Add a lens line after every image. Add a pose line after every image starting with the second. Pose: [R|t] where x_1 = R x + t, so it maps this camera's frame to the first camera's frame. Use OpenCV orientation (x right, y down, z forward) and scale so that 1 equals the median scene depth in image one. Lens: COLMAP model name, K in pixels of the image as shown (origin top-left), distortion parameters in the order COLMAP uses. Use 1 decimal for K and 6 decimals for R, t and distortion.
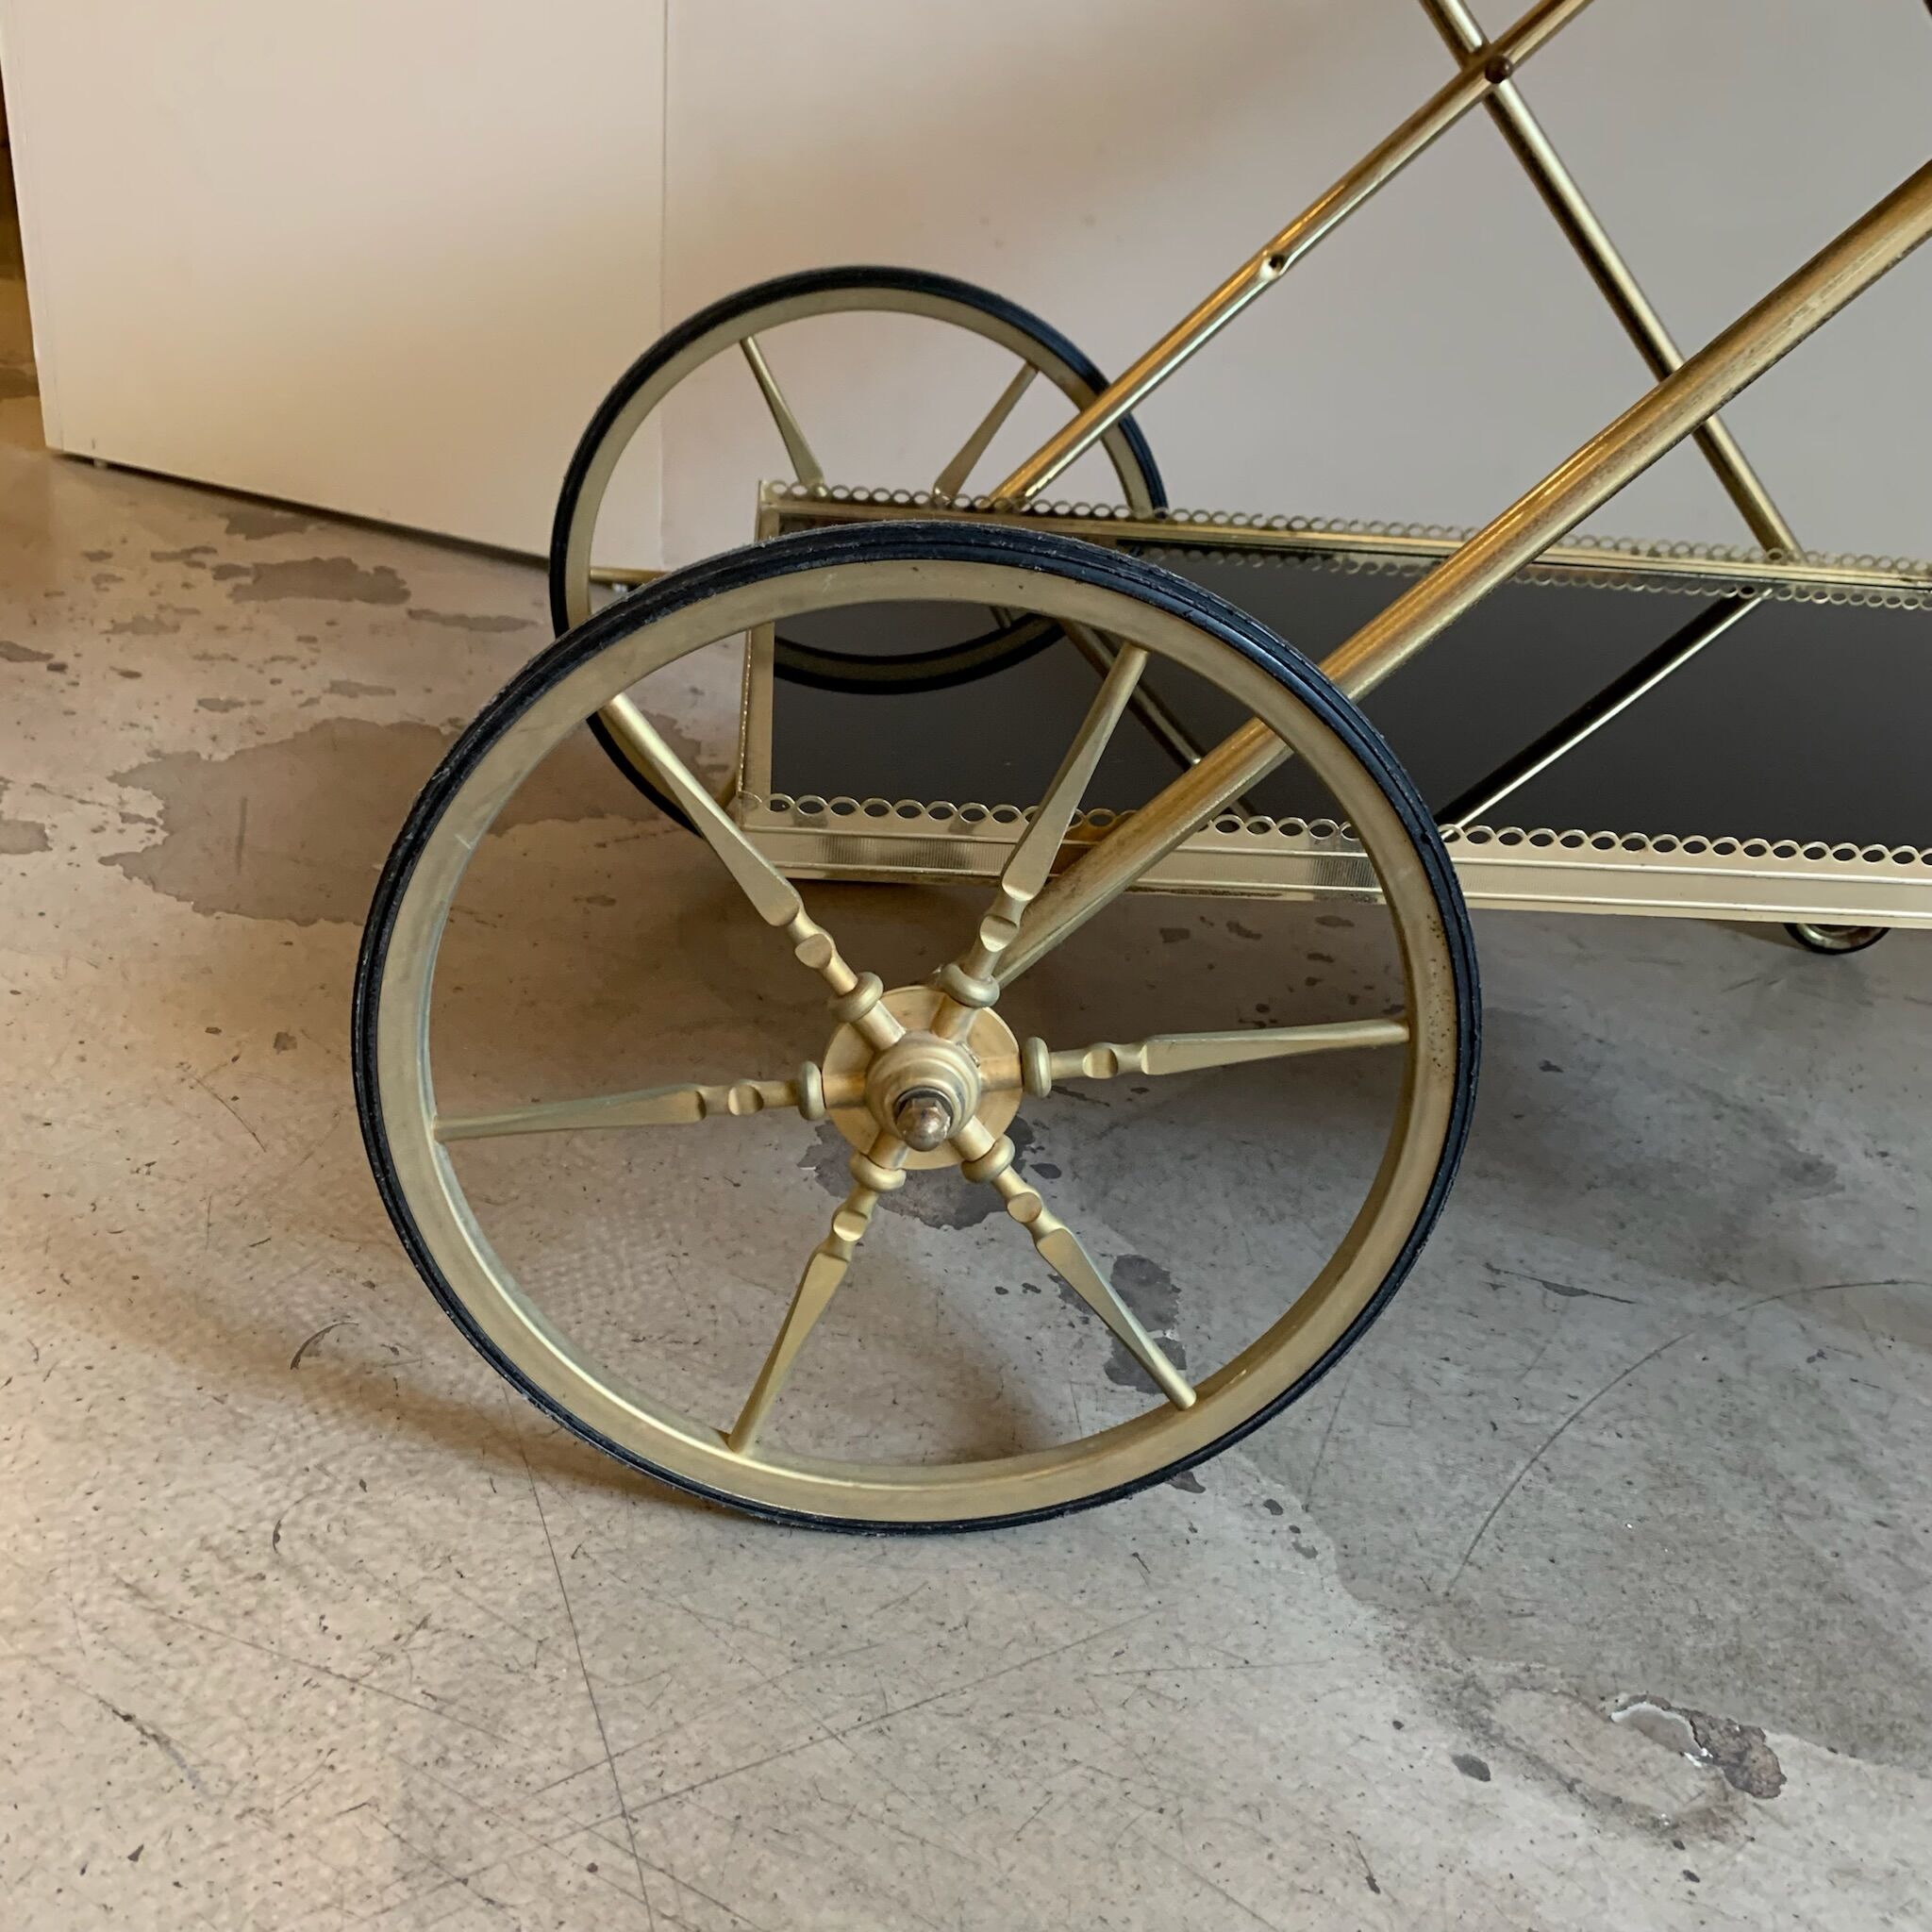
lens RADIAL K [[1980.3, 0, 966.0], [0, 1980.3, 966.0], [0, 0, 1]] dist [0.003905, -0.005904]
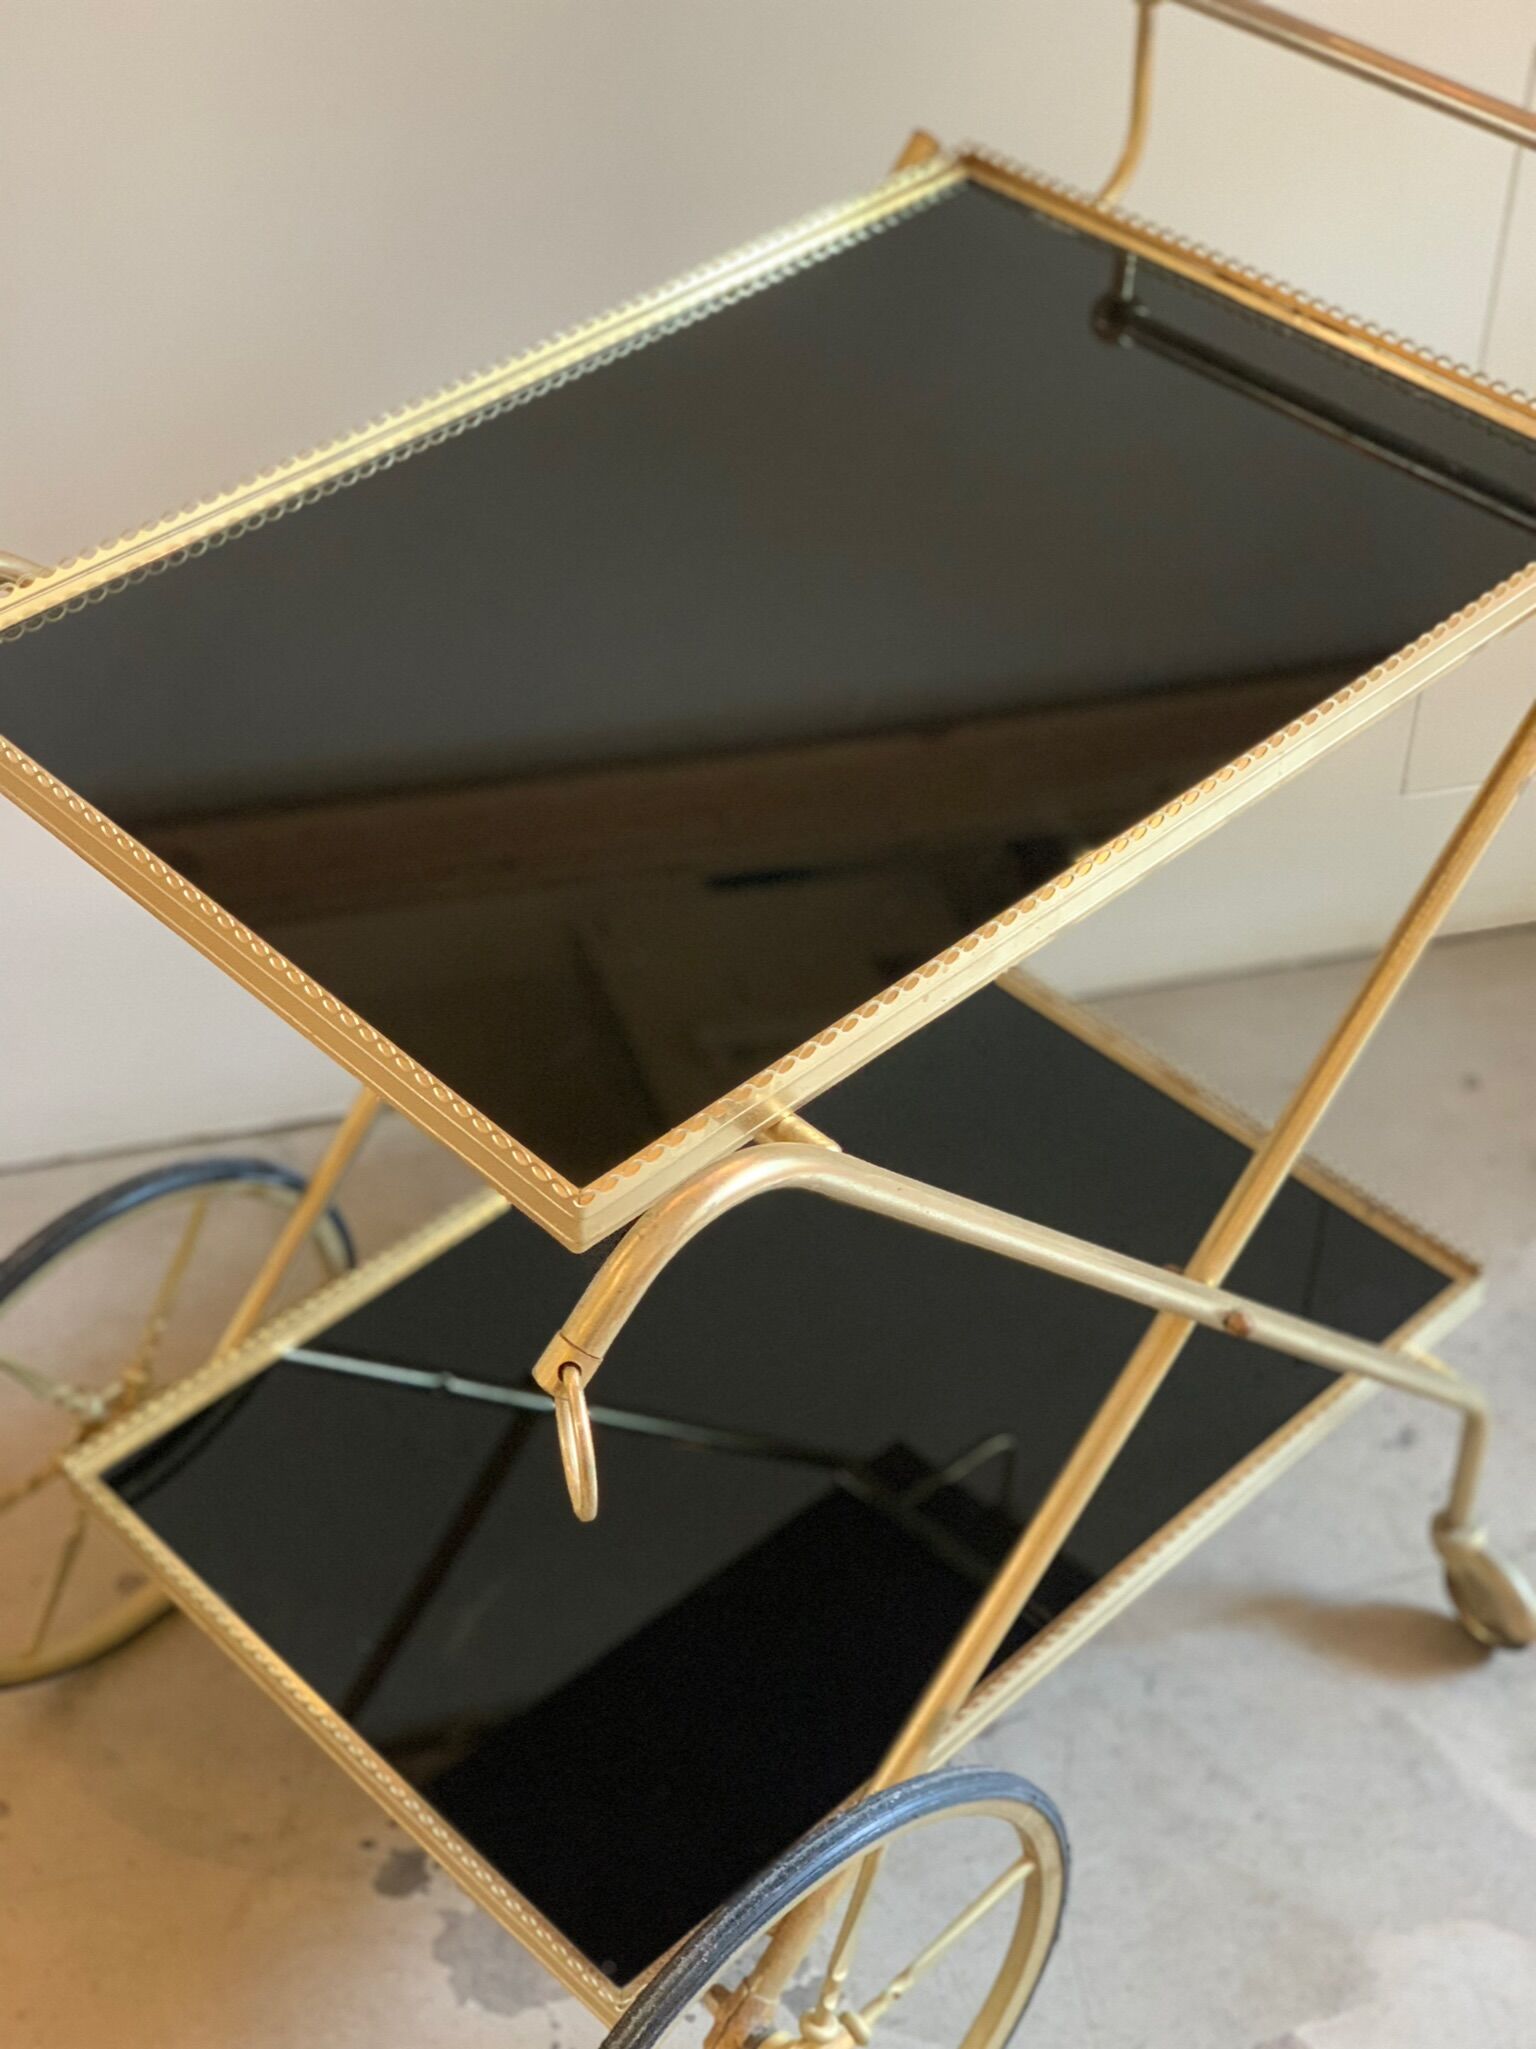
lens RADIAL K [[3061.3, 0, 768.0], [0, 3061.3, 1024.5], [0, 0, 1]] dist [0.175427, -0.823188]
pose [[0.765499, -0.485373, 0.422403, -0.546274], [0.331217, 0.860070, 0.388039, -1.320359], [-0.551640, -0.157136, 0.819146, -0.656824]]
